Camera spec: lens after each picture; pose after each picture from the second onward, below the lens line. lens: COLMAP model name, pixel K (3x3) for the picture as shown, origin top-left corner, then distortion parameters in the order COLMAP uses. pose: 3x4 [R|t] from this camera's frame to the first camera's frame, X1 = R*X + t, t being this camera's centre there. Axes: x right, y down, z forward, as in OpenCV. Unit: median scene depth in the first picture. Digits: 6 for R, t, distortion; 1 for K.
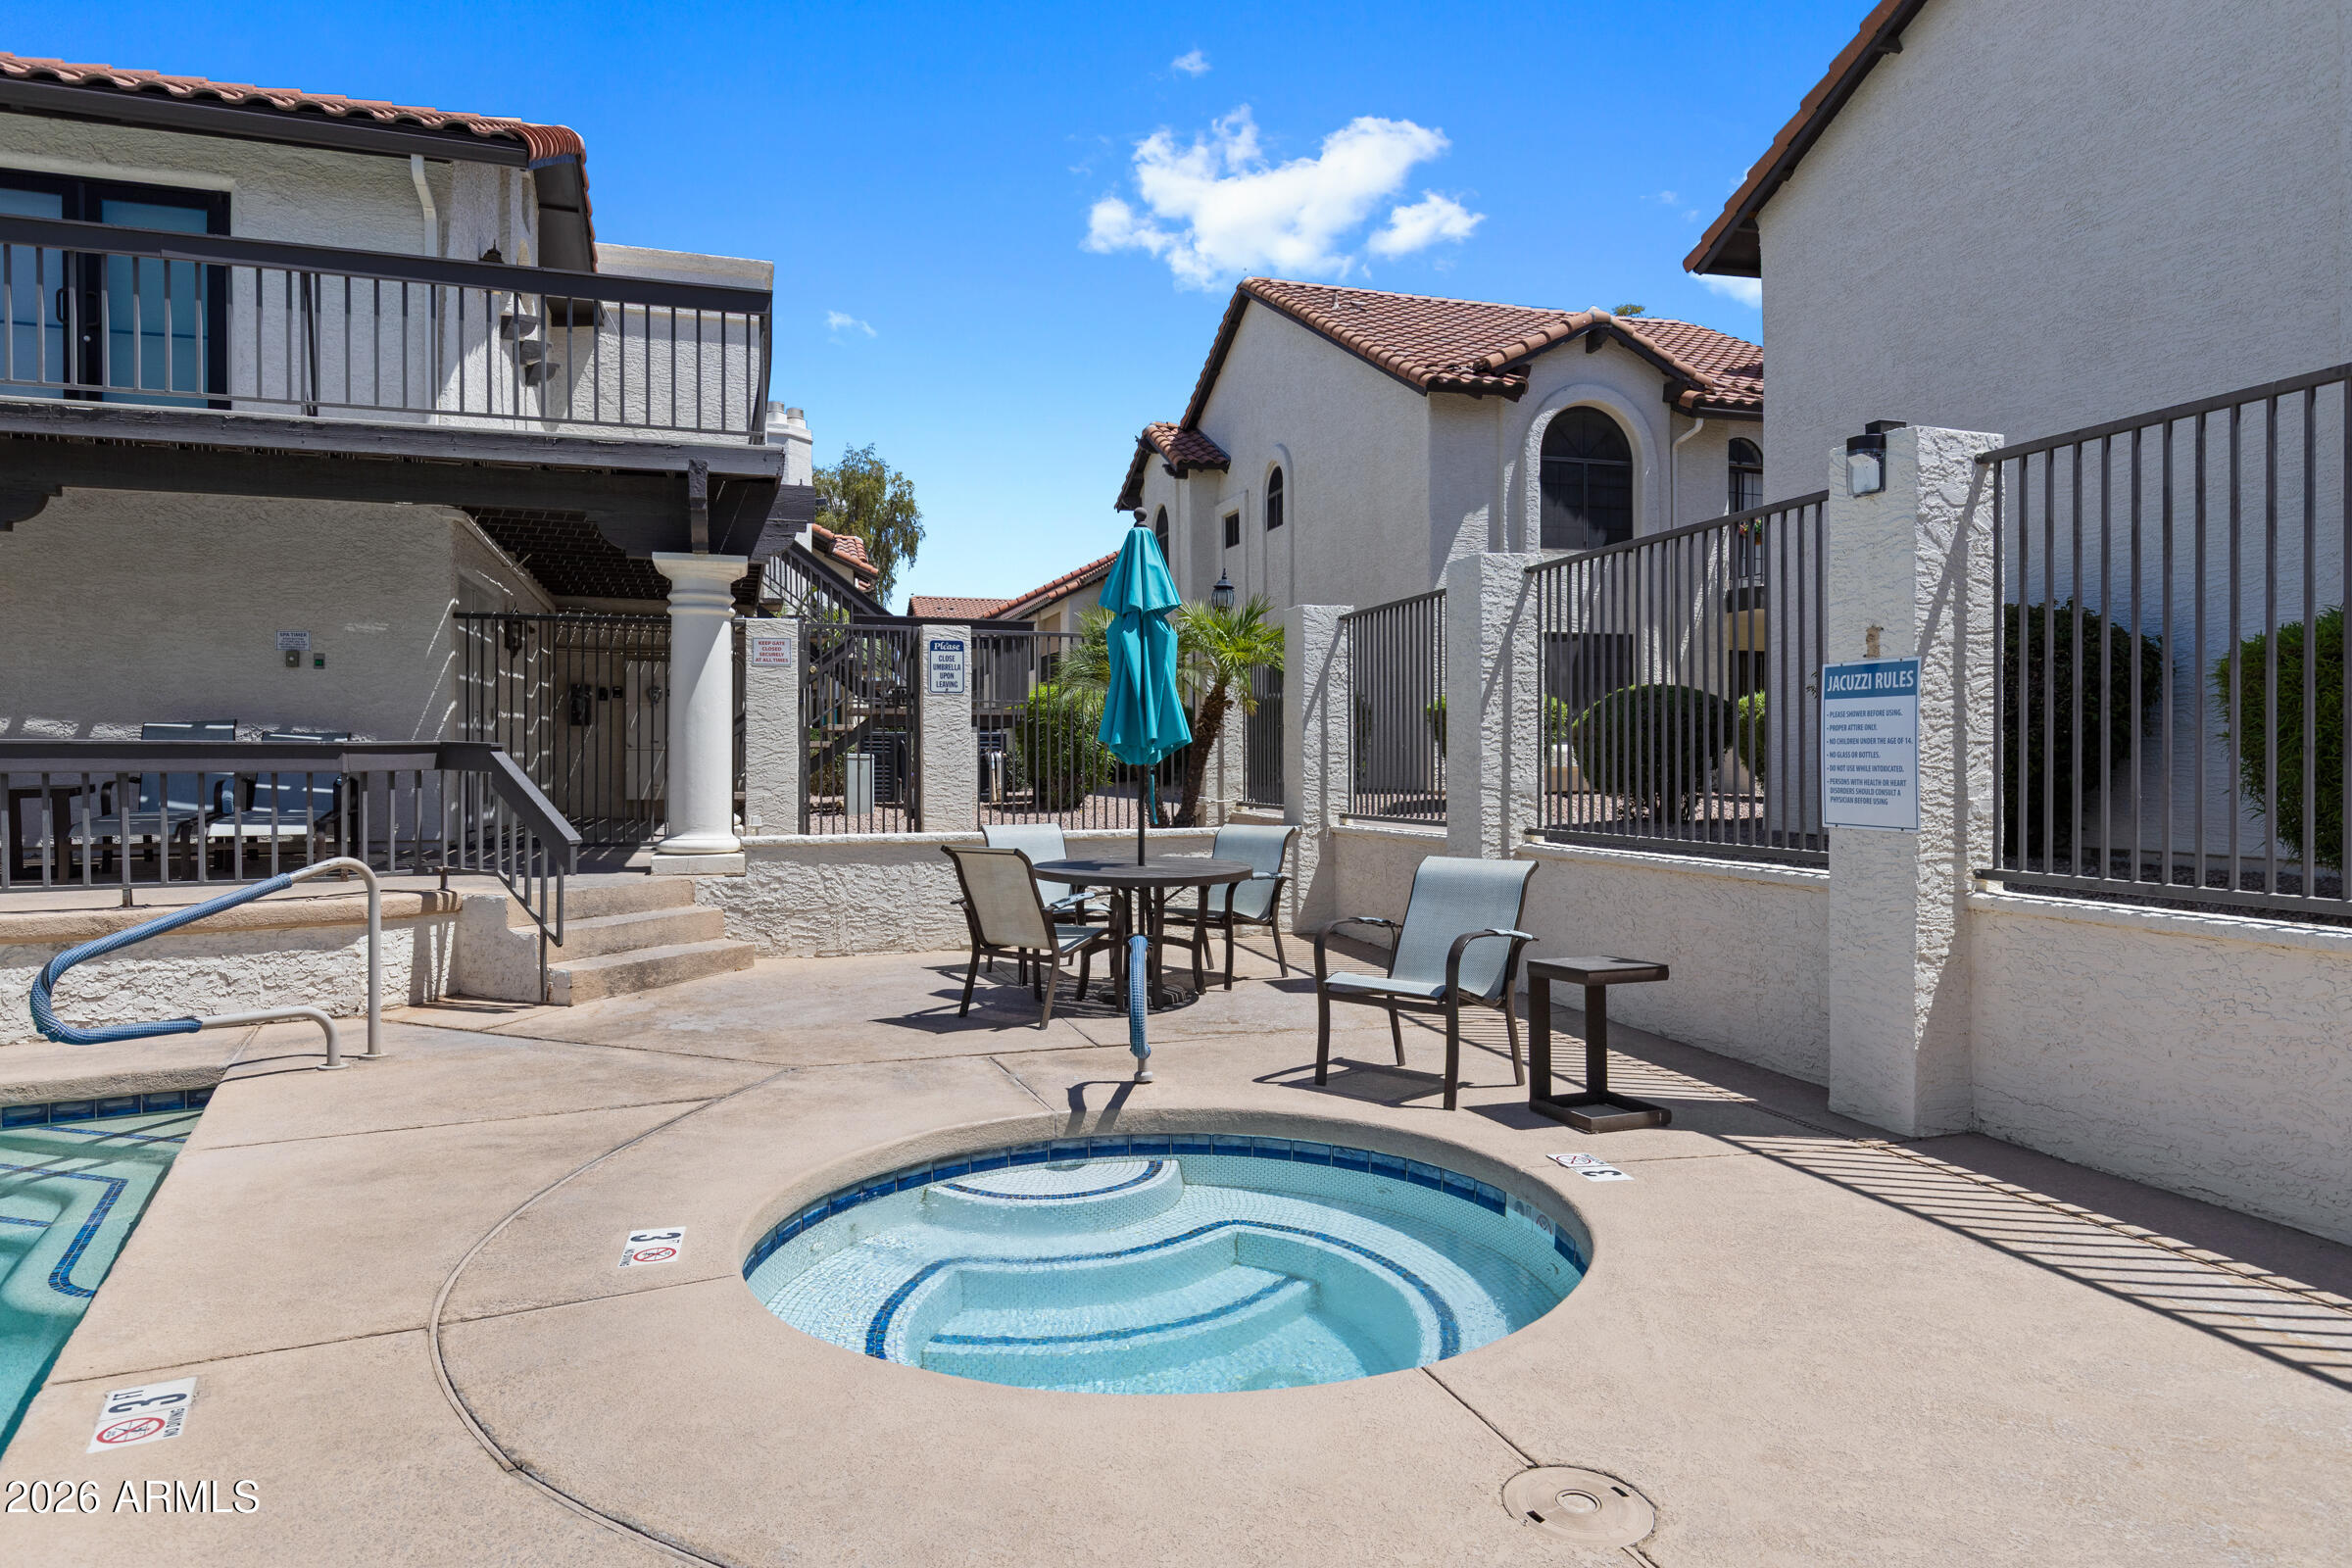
lens RADIAL K [[1392.6, 0, 1178.5], [0, 1392.6, 758.7], [0, 0, 1]] dist [0.006720, 0.001938]
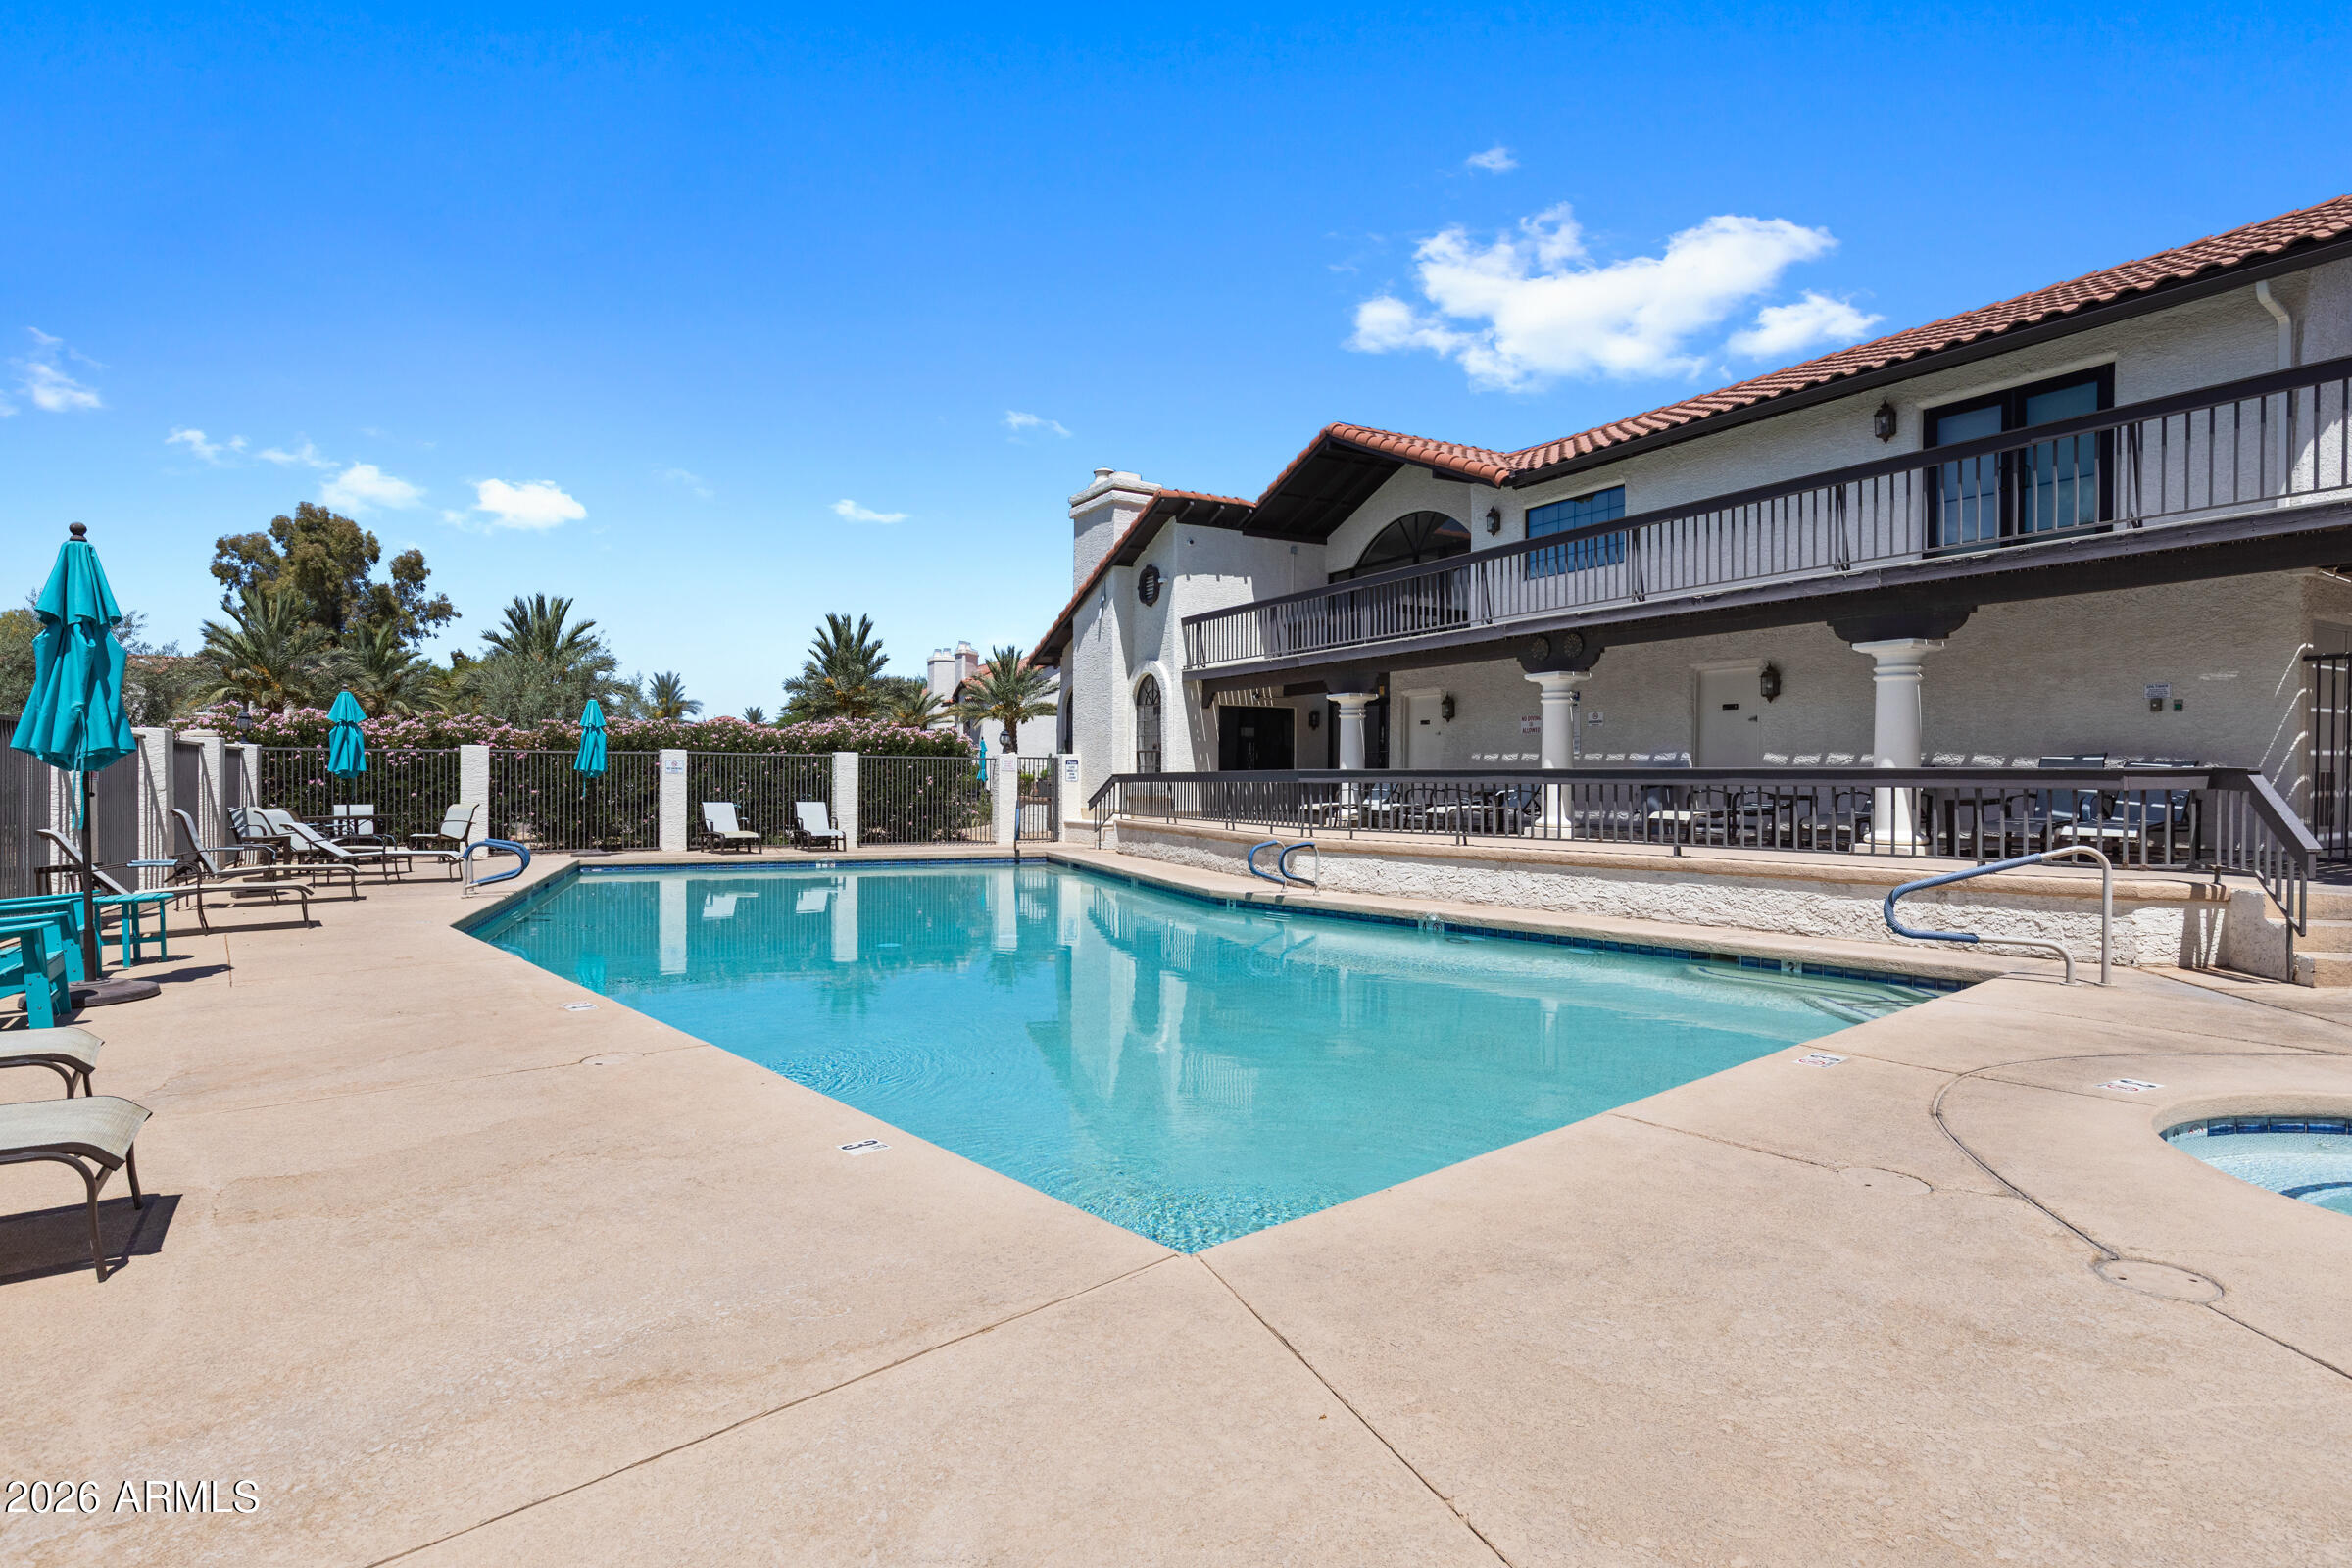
lens RADIAL K [[1285.4, 0, 1175.7], [0, 1285.4, 784.6], [0, 0, 1]] dist [0.001290, 0.000396]
pose [[0.215818, 0.006242, -0.976414, 0.420072], [-0.004963, 0.999974, 0.005295, 0.001478], [0.976421, 0.003703, 0.215844, -0.188556]]
